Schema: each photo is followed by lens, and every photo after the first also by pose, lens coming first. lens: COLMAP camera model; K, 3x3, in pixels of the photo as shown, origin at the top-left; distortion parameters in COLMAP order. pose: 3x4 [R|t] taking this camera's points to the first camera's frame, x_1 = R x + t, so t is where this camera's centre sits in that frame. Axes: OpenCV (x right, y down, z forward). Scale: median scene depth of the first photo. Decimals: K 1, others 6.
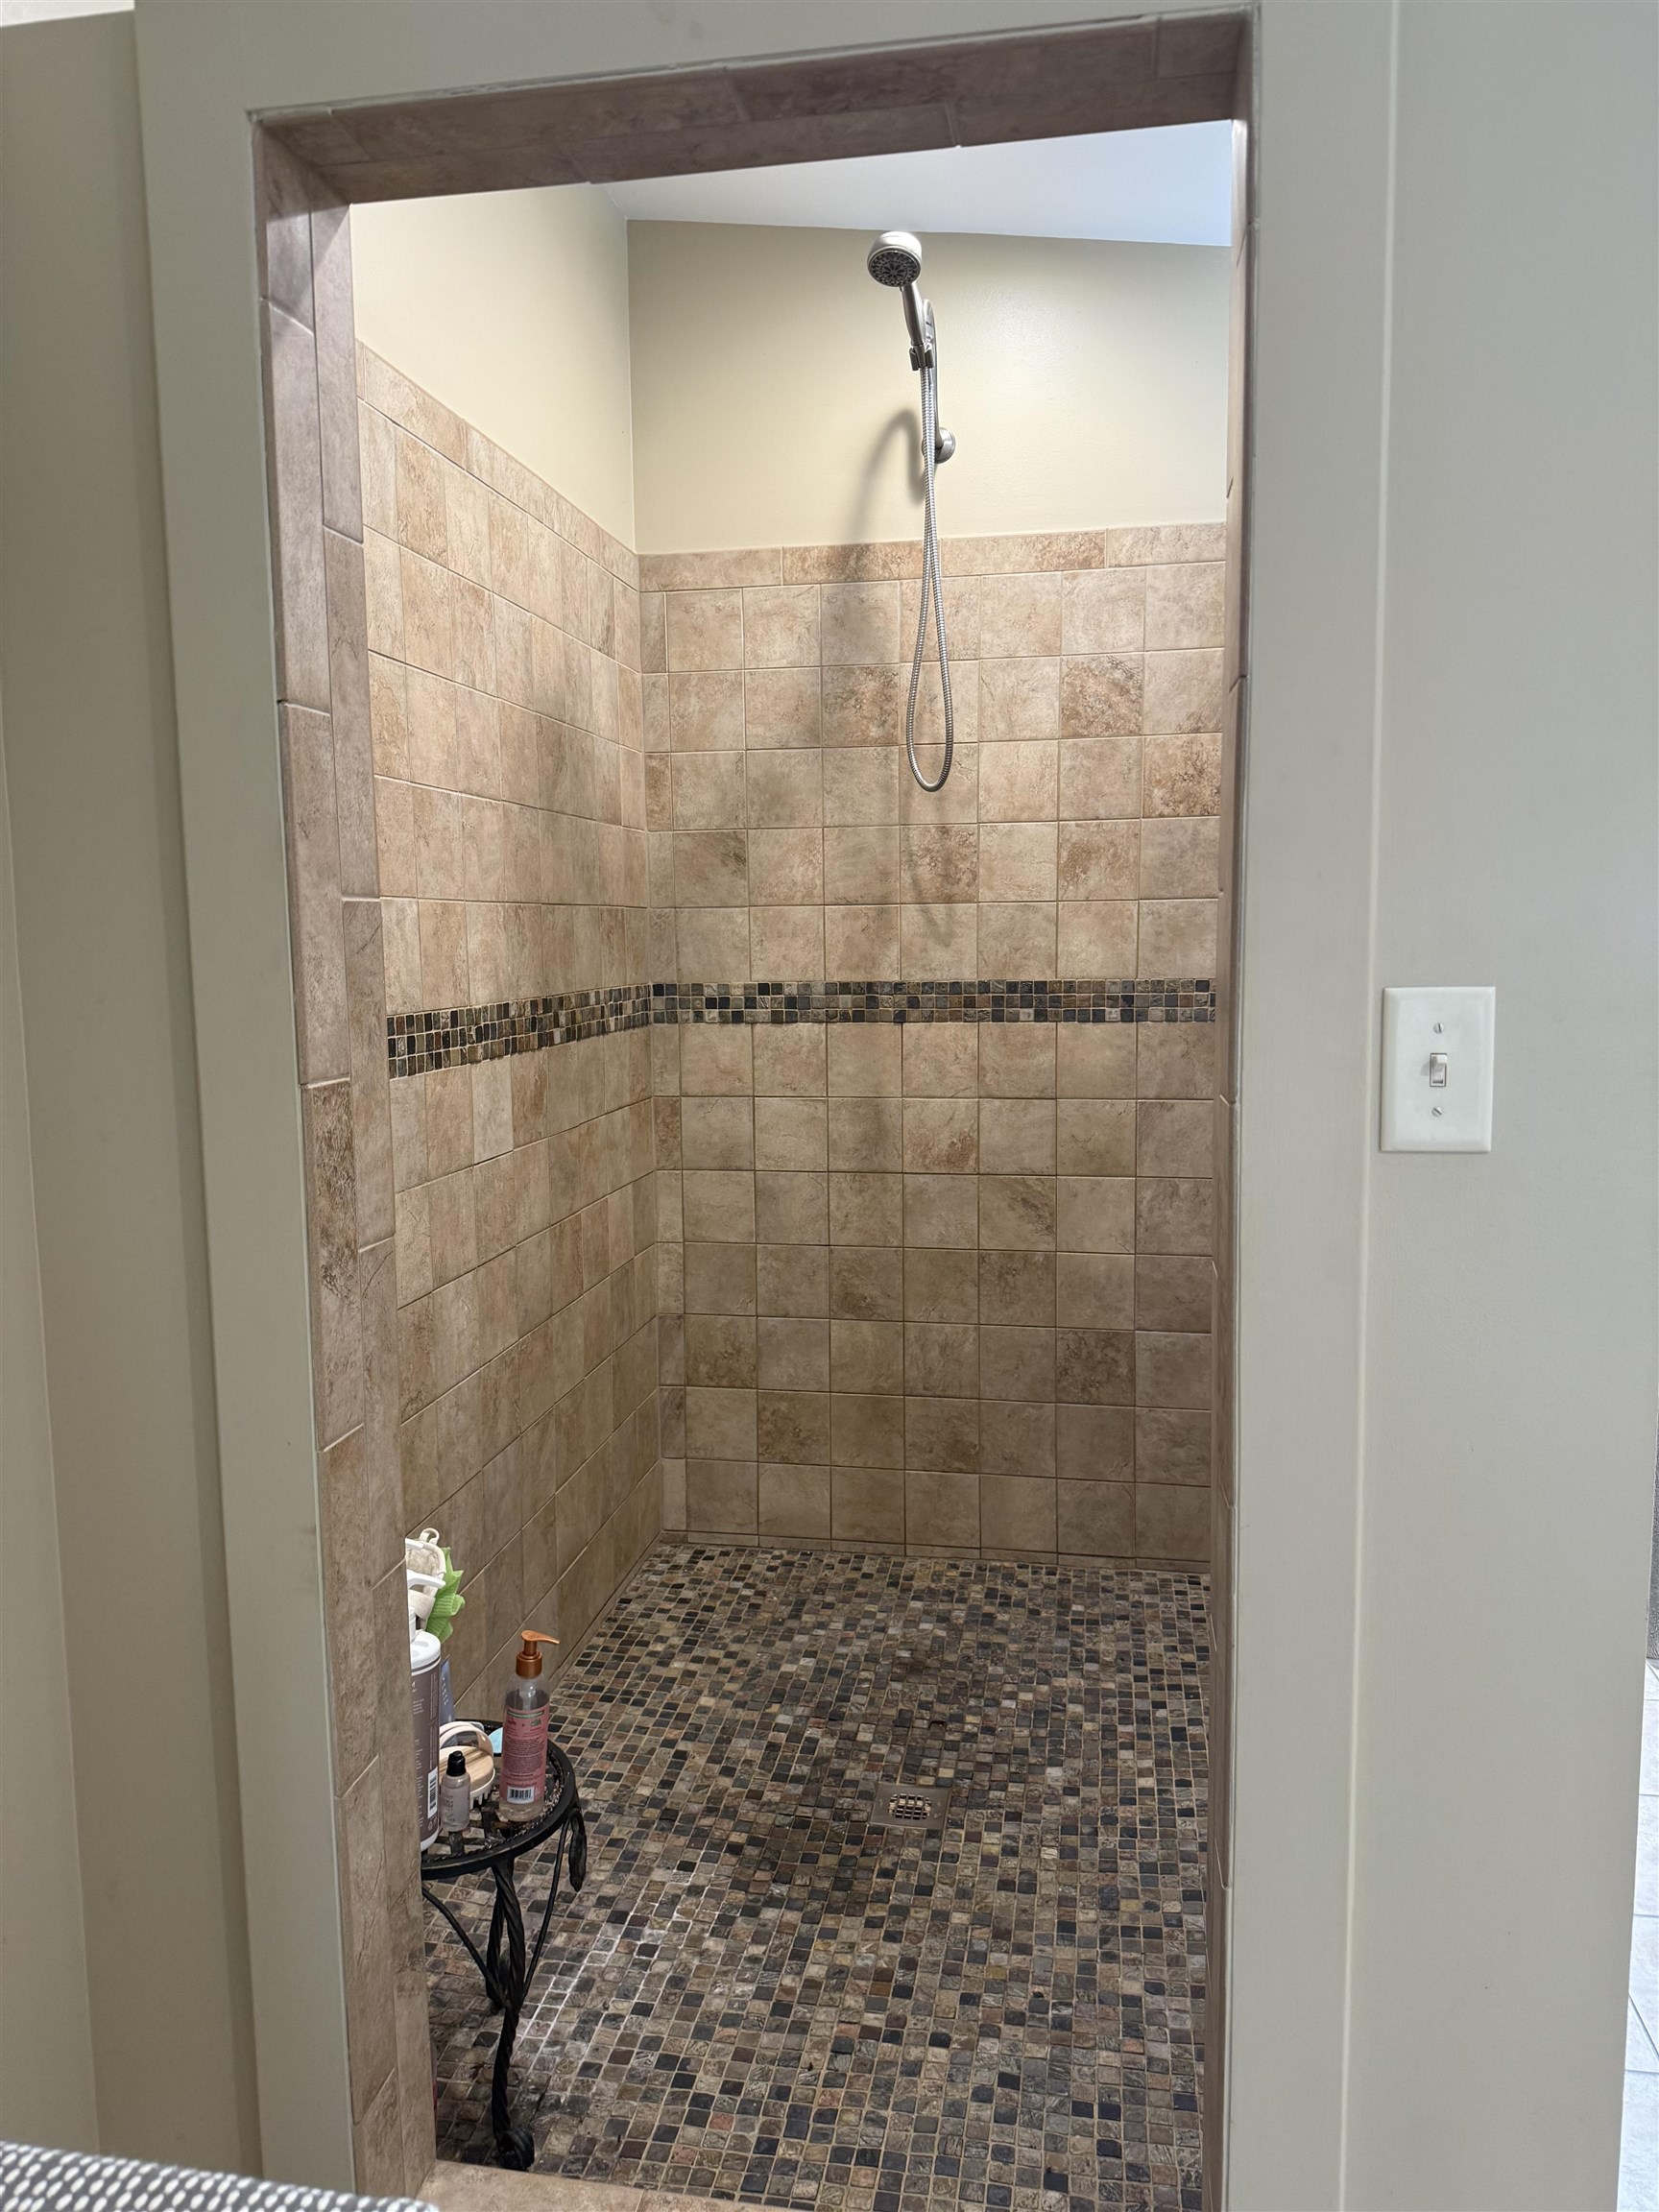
lens RADIAL K [[1567.7, 0, 829.5], [0, 1567.7, 1106.0], [0, 0, 1]] dist [0.105935, -0.201645]
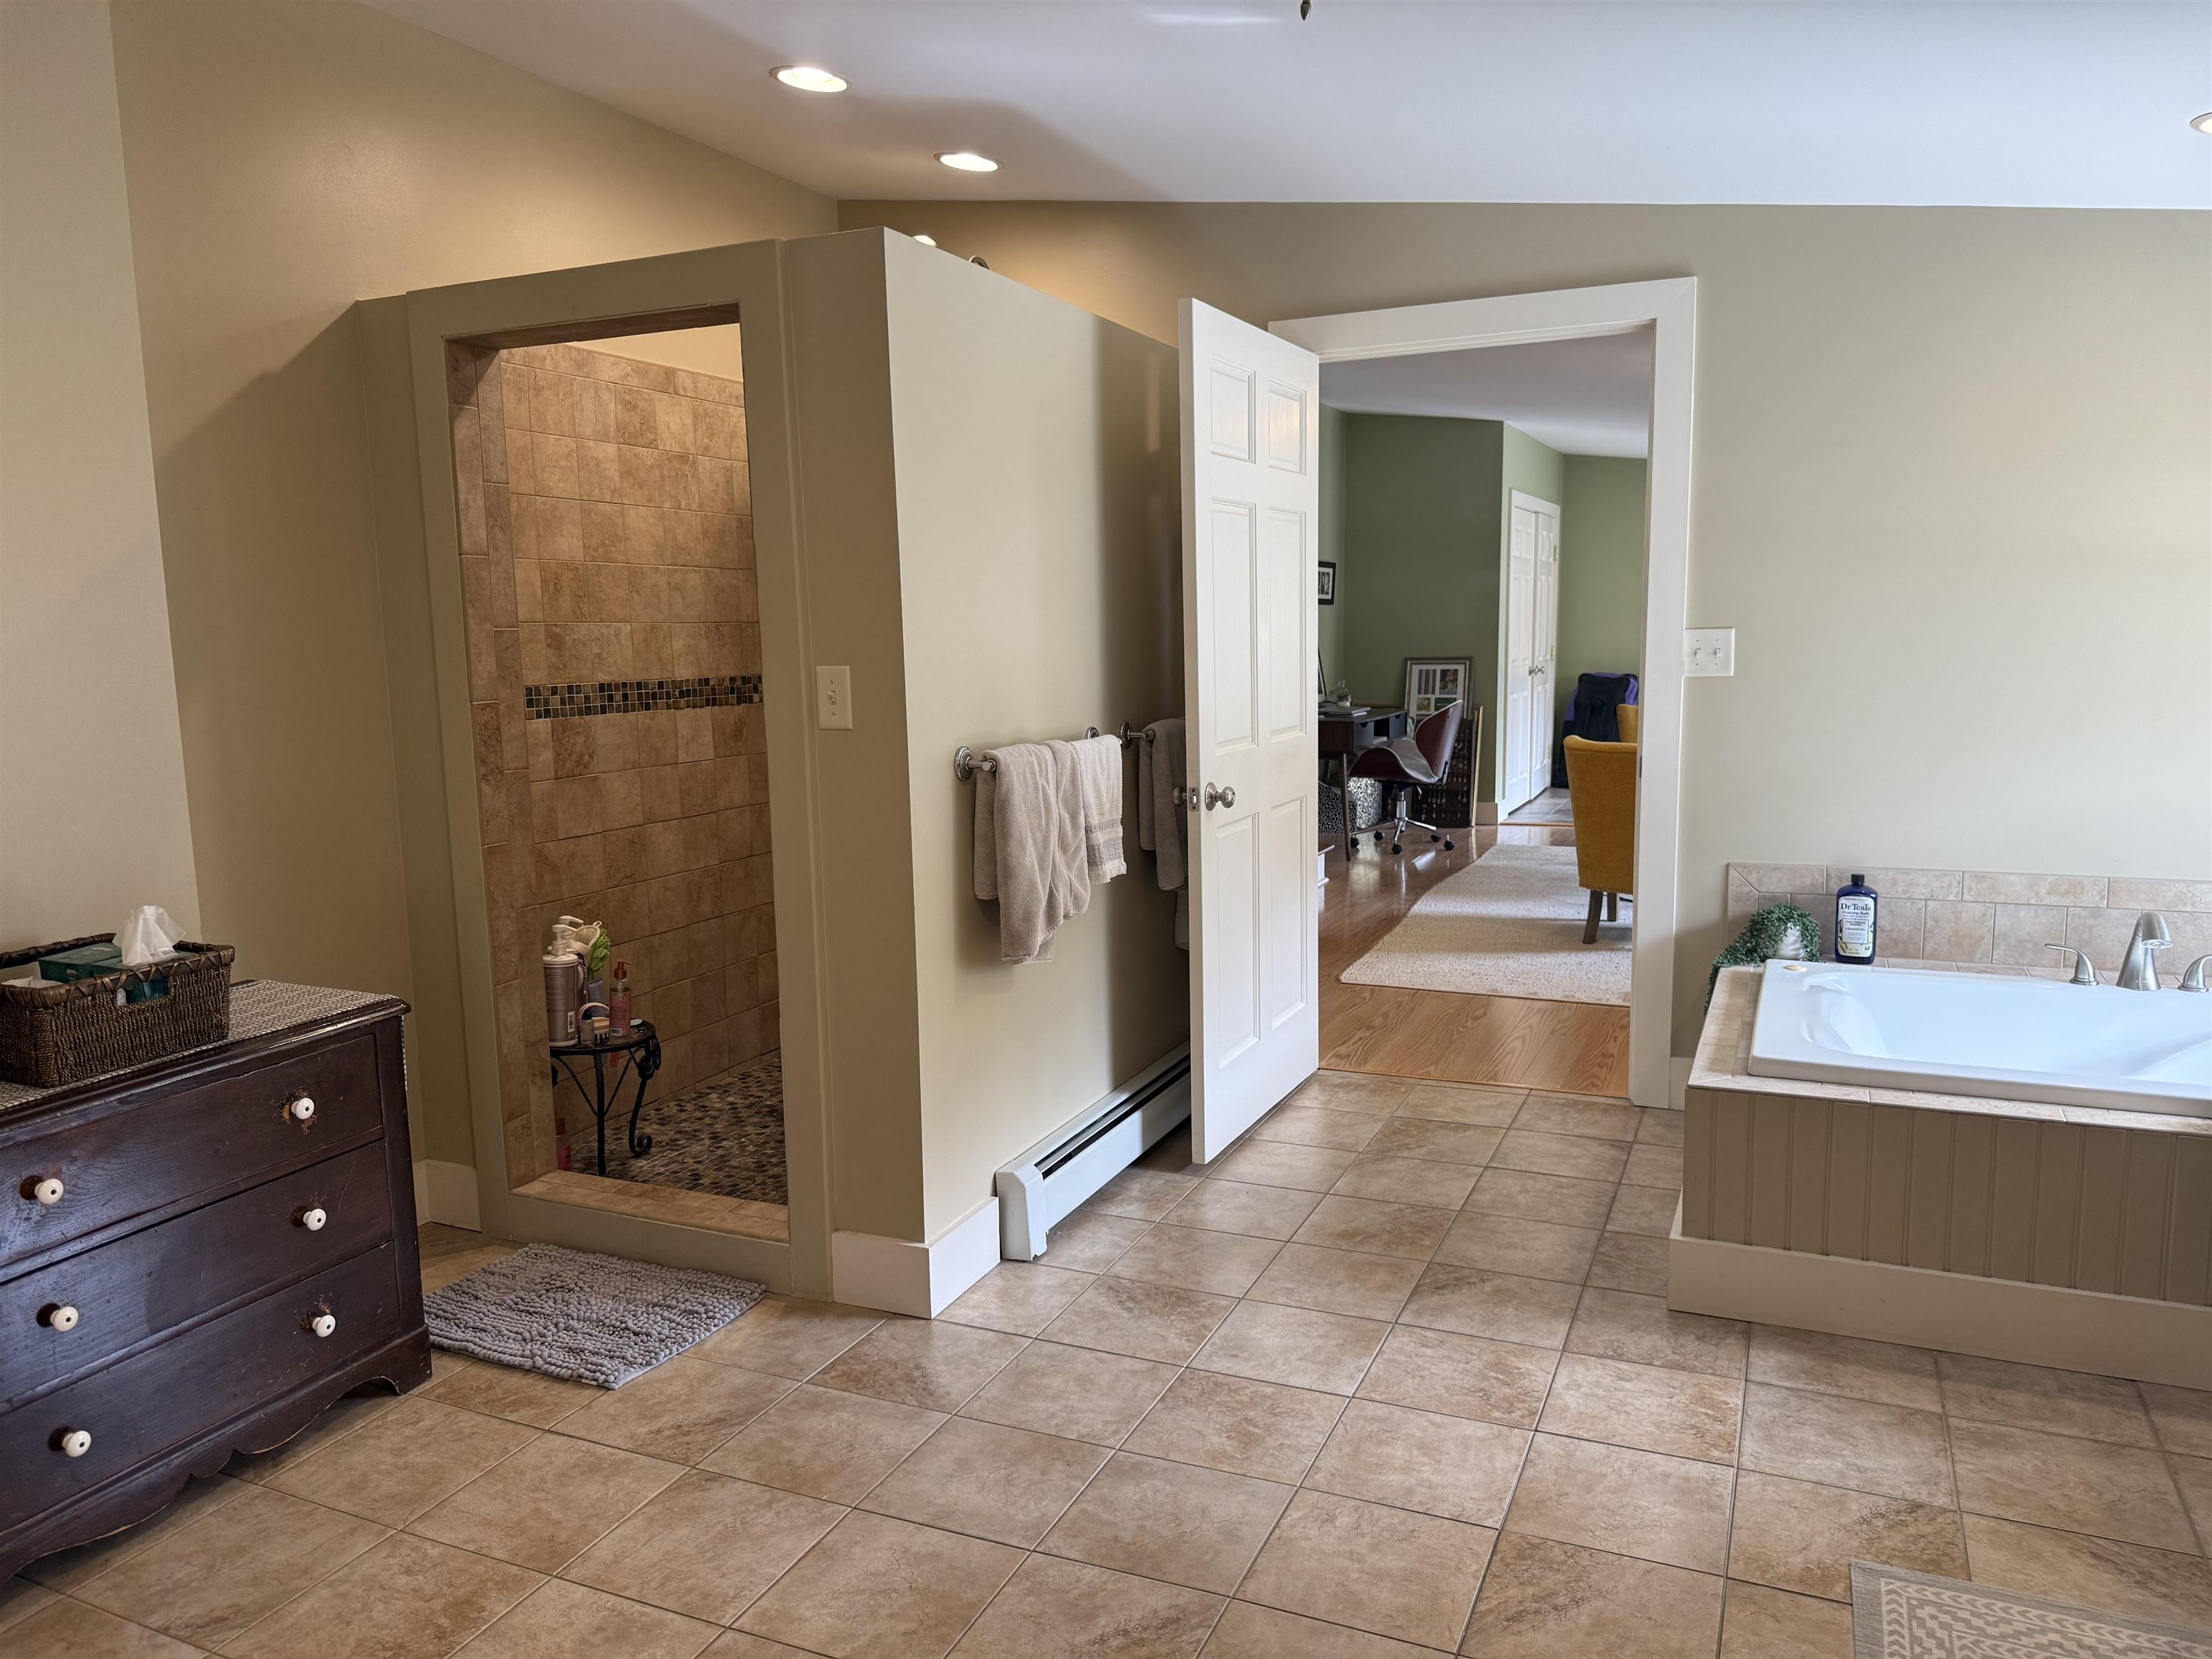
lens RADIAL K [[1567.7, 0, 1107.4], [0, 1567.7, 864.8], [0, 0, 1]] dist [0.105935, -0.201645]
pose [[0.969017, 0.032049, -0.244906, 0.791290], [-0.022061, 0.998813, 0.043420, 0.069848], [0.246007, -0.036672, 0.968574, -0.760044]]
